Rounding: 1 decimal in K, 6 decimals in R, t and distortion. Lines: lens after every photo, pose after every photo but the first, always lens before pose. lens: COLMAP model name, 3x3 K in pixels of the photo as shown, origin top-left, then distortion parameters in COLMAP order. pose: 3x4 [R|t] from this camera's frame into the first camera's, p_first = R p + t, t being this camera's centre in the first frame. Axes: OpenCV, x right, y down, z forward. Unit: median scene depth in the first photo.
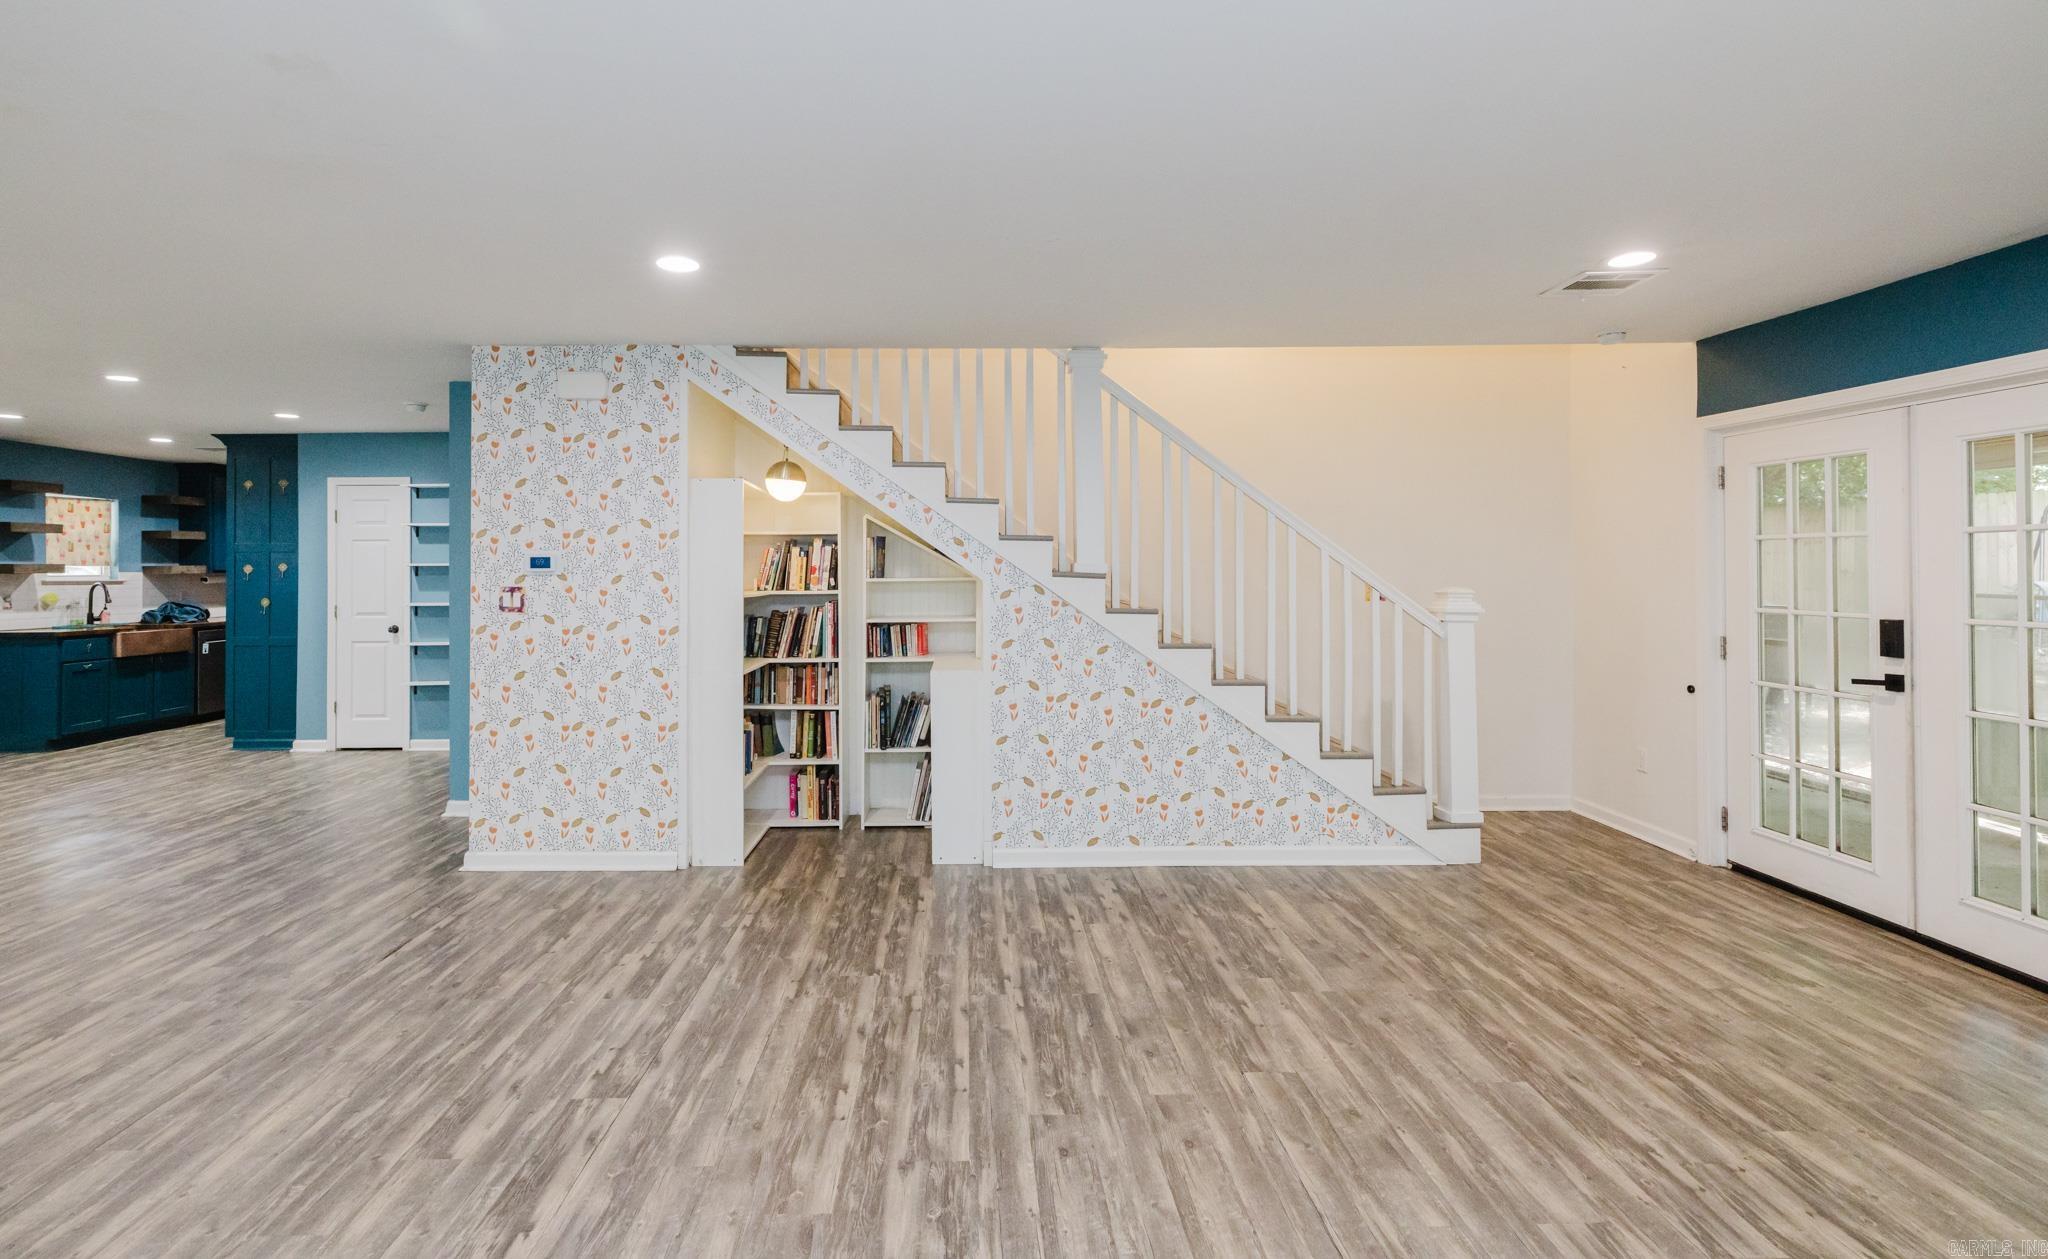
lens RADIAL K [[961.1, 0, 988.2], [0, 961.1, 563.0], [0, 0, 1]] dist [-0.001176, 0.000314]
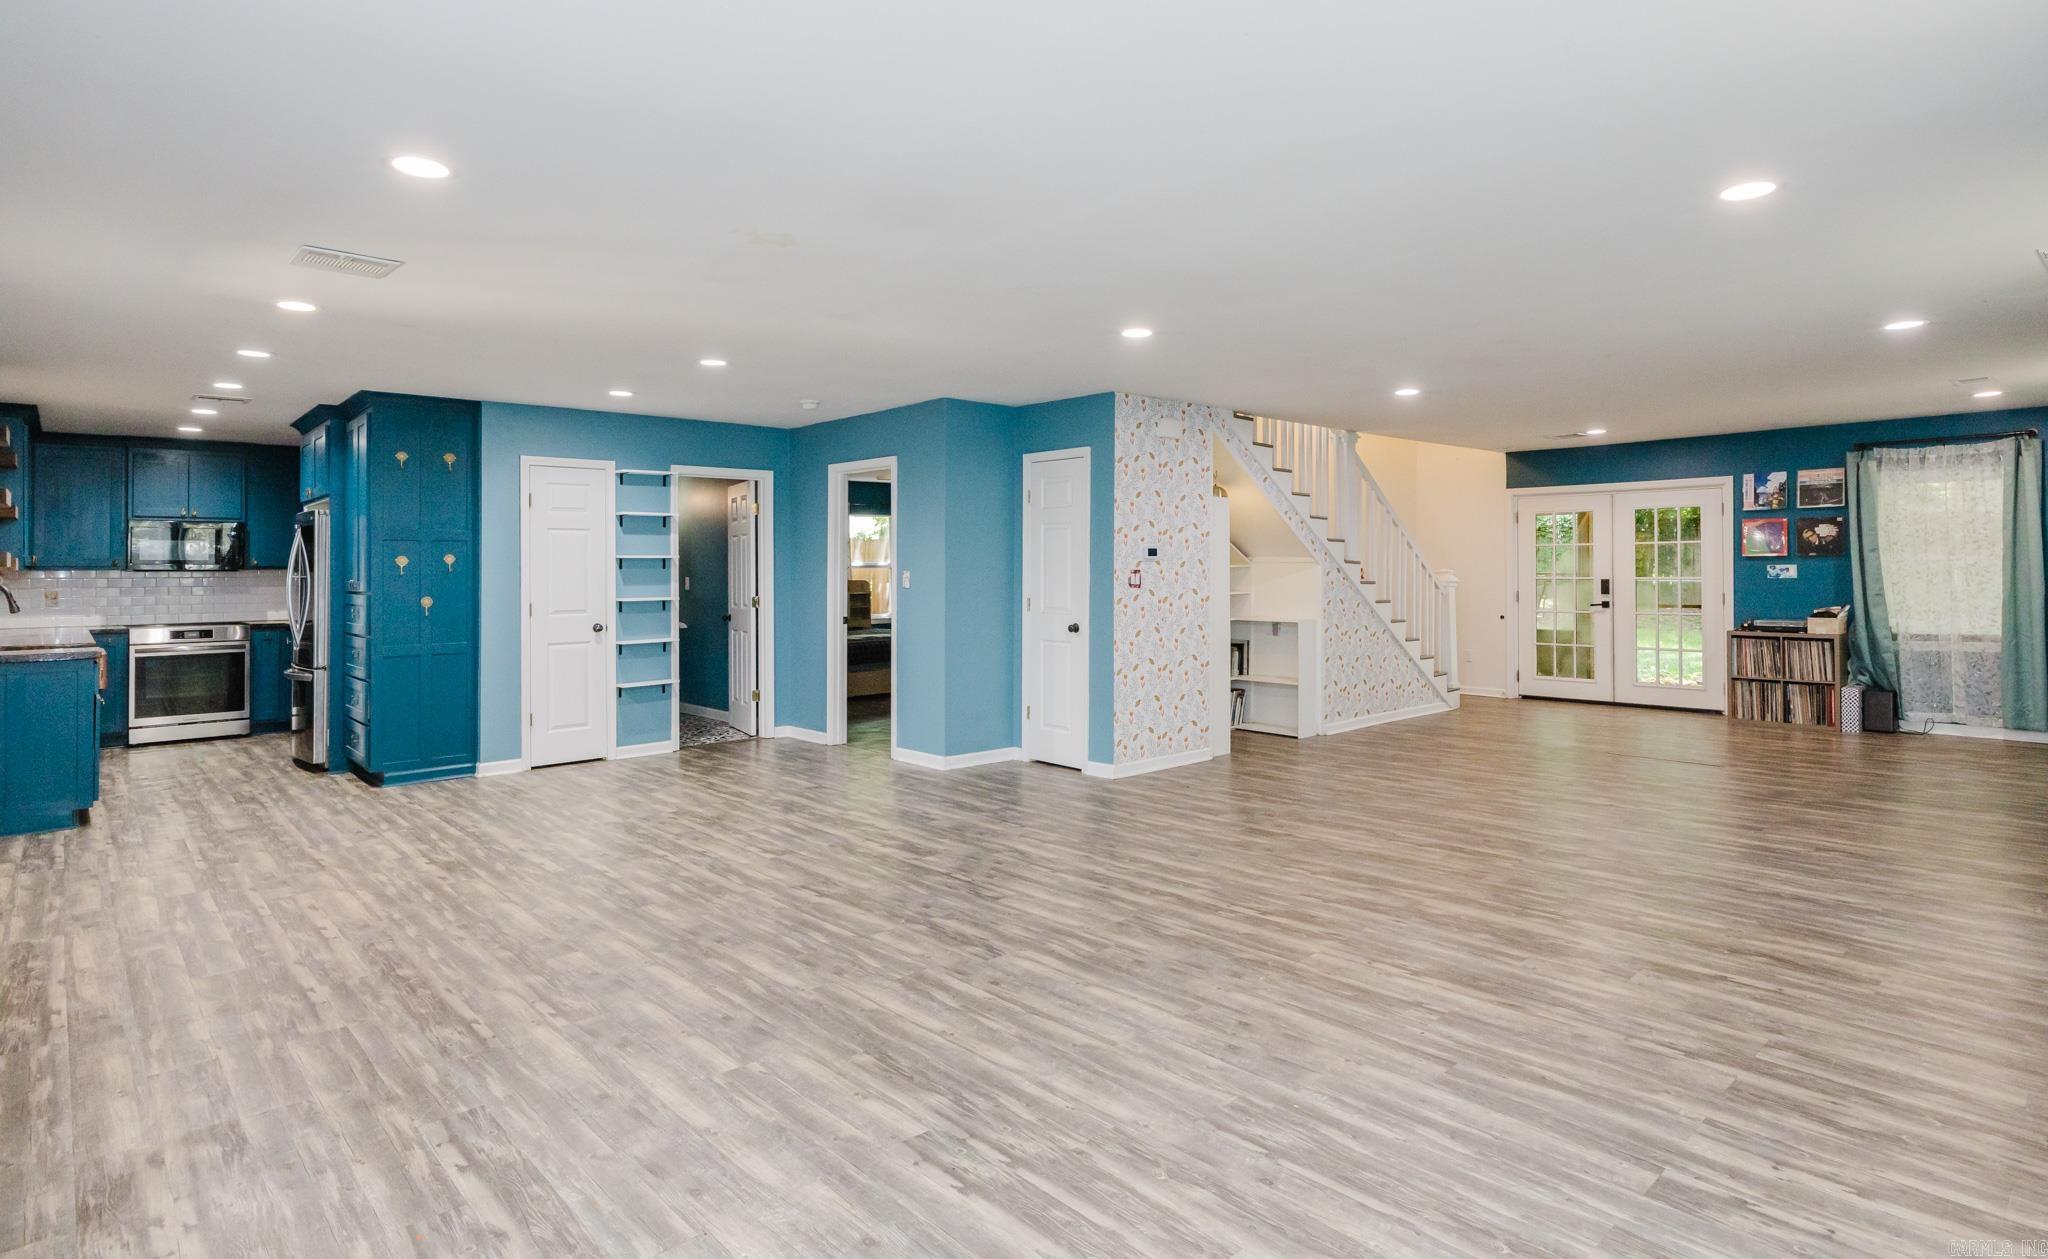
lens RADIAL K [[1060.0, 0, 1036.3], [0, 1060.0, 566.9], [0, 0, 1]] dist [-0.002571, -0.000154]
pose [[0.739319, -0.000499, 0.673356, -1.607852], [0.002421, 0.999995, -0.001918, 0.023502], [-0.673352, 0.003048, 0.739316, -0.031126]]
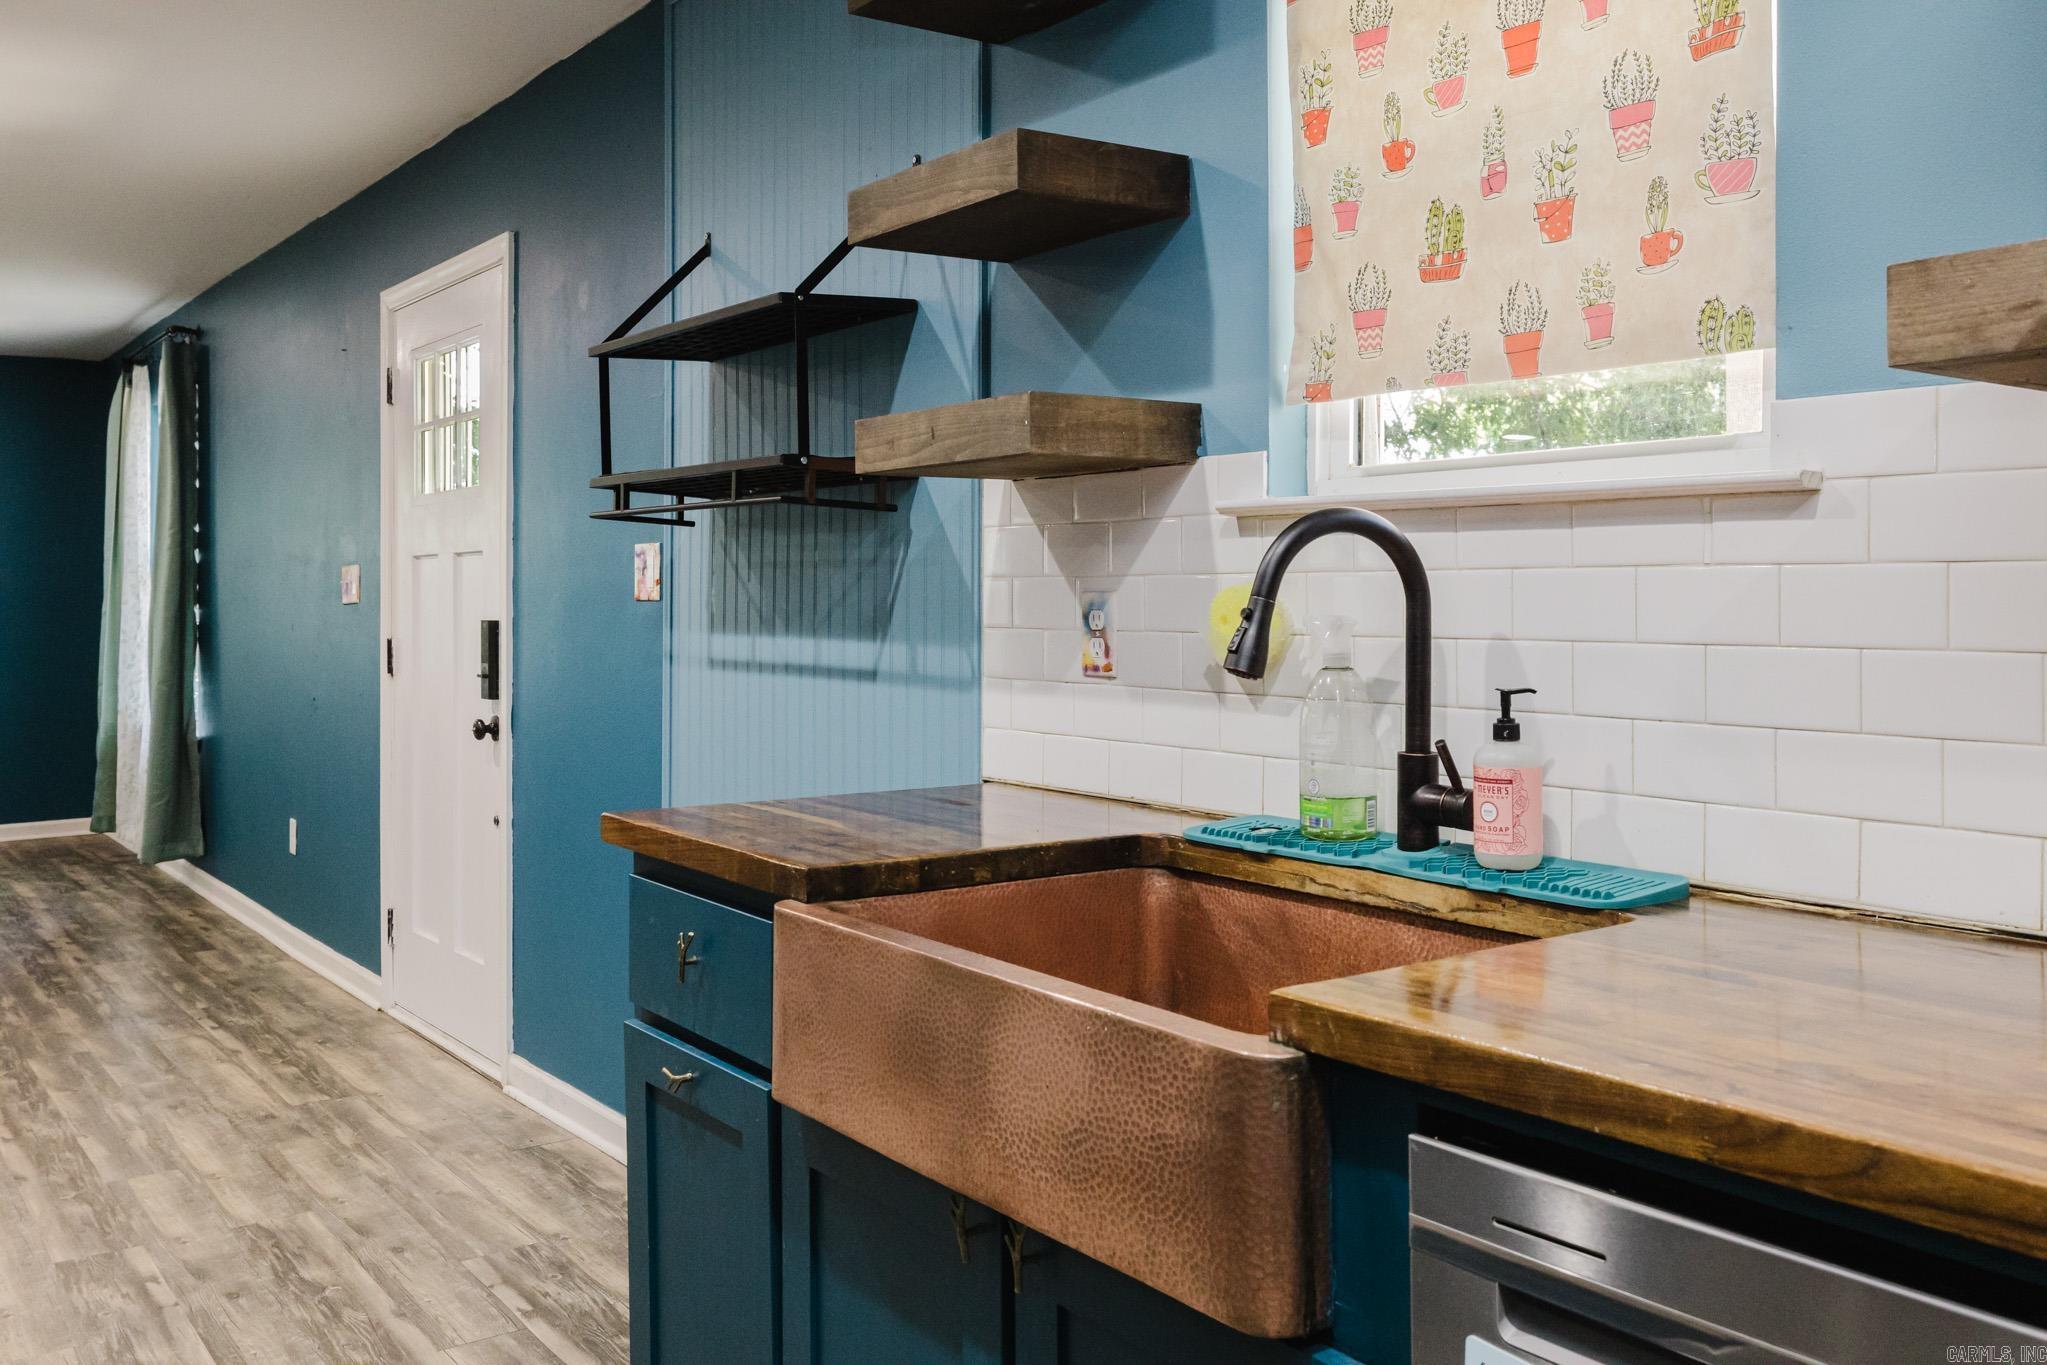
lens RADIAL K [[1748.0, 0, 987.4], [0, 1748.0, 580.7], [0, 0, 1]] dist [0.024426, -0.020744]
pose [[-0.820841, 0.005157, -0.571134, -1.388176], [0.013193, 0.999864, -0.009932, 0.057281], [0.571005, -0.015687, -0.820797, 2.109797]]
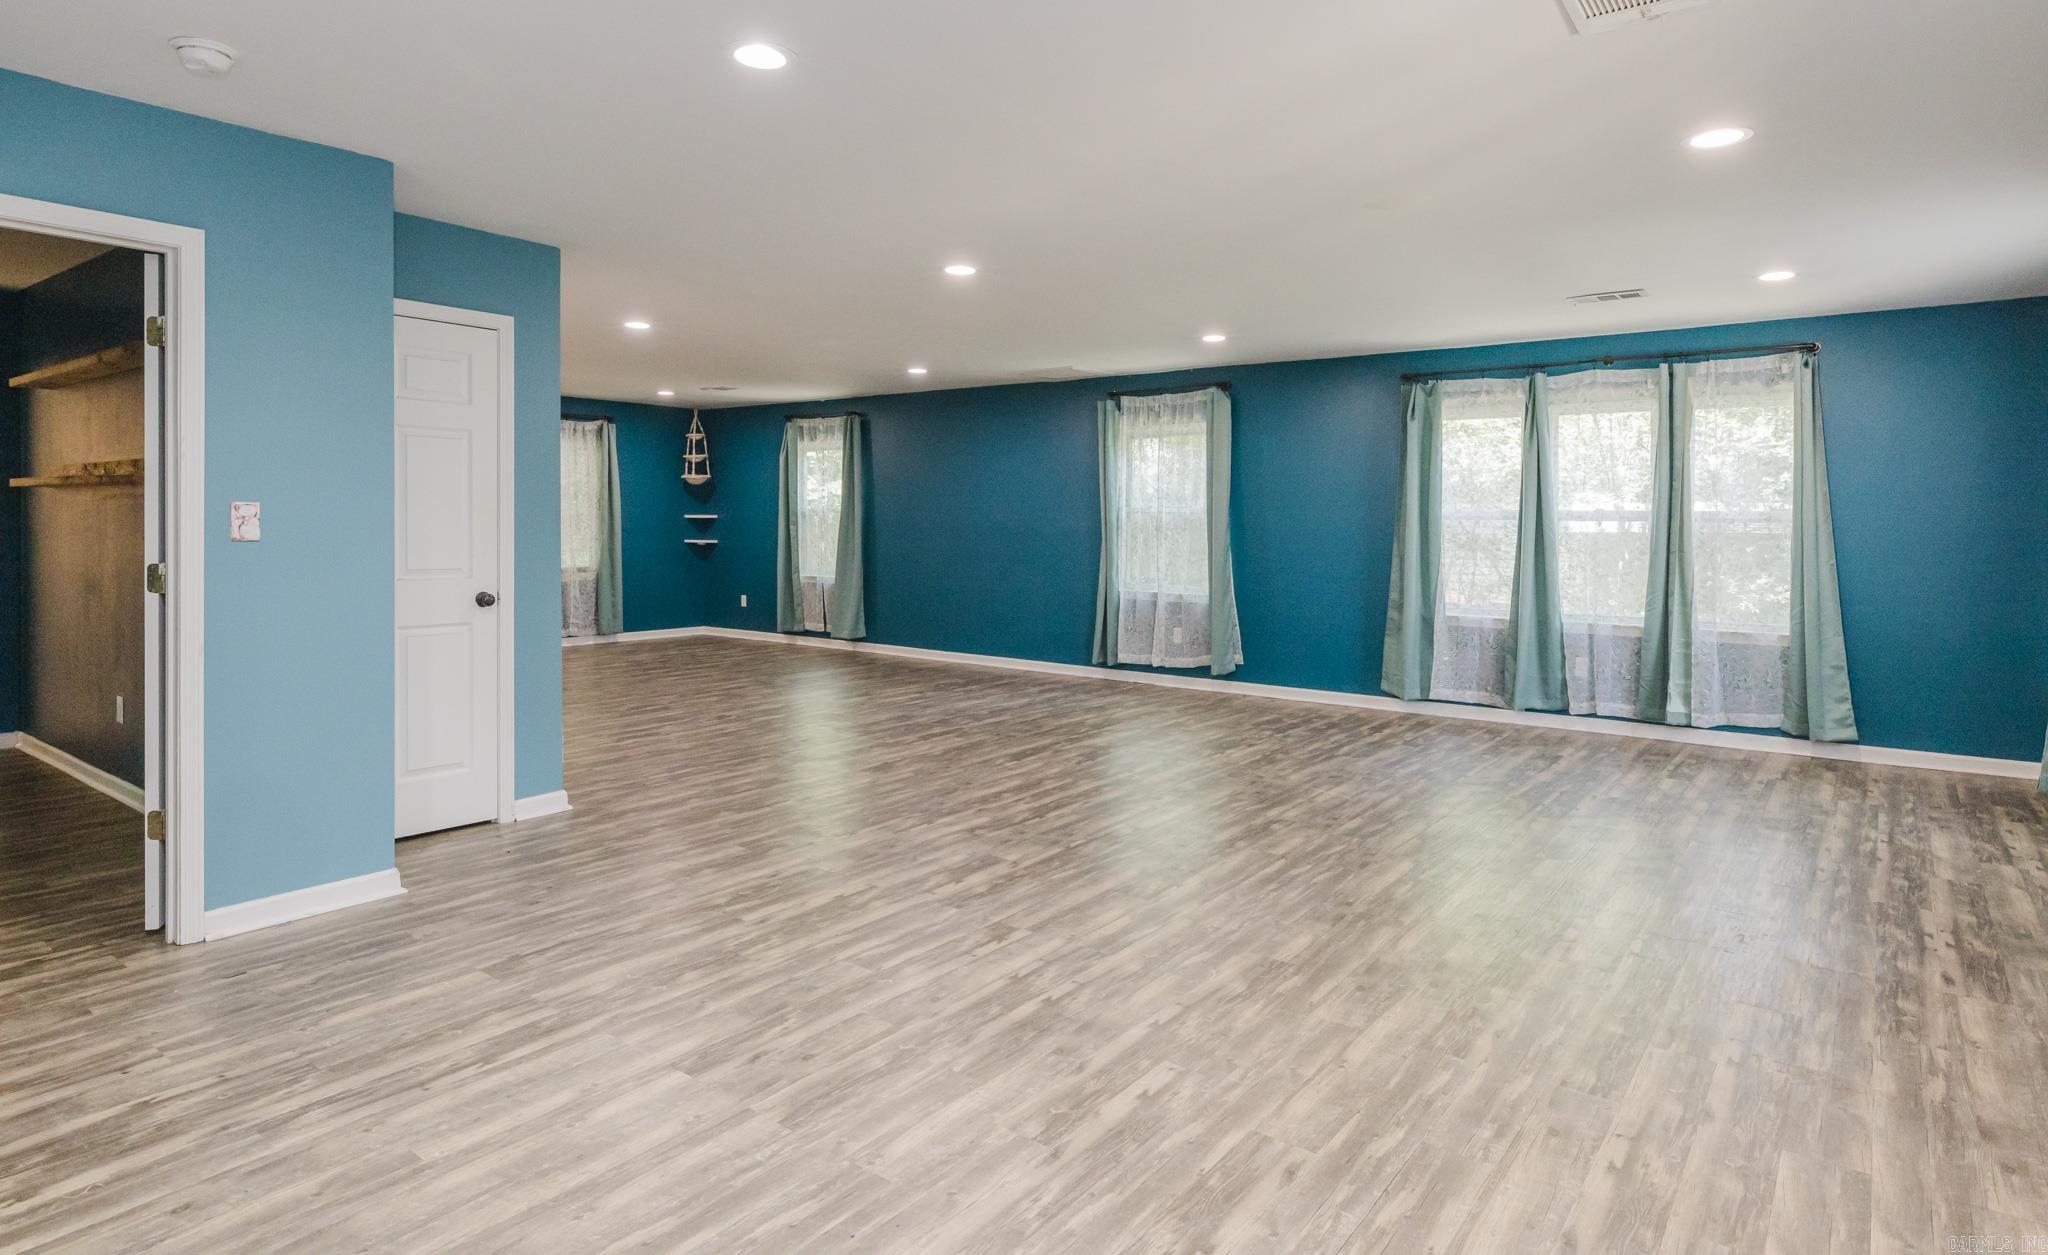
lens RADIAL K [[1115.1, 0, 1036.1], [0, 1115.1, 545.5], [0, 0, 1]] dist [0.001251, -0.001663]
pose [[-0.788891, -0.017924, 0.614272, -1.551528], [-0.009239, 0.999808, 0.017308, 0.037705], [-0.614464, 0.007978, -0.788904, 1.553727]]
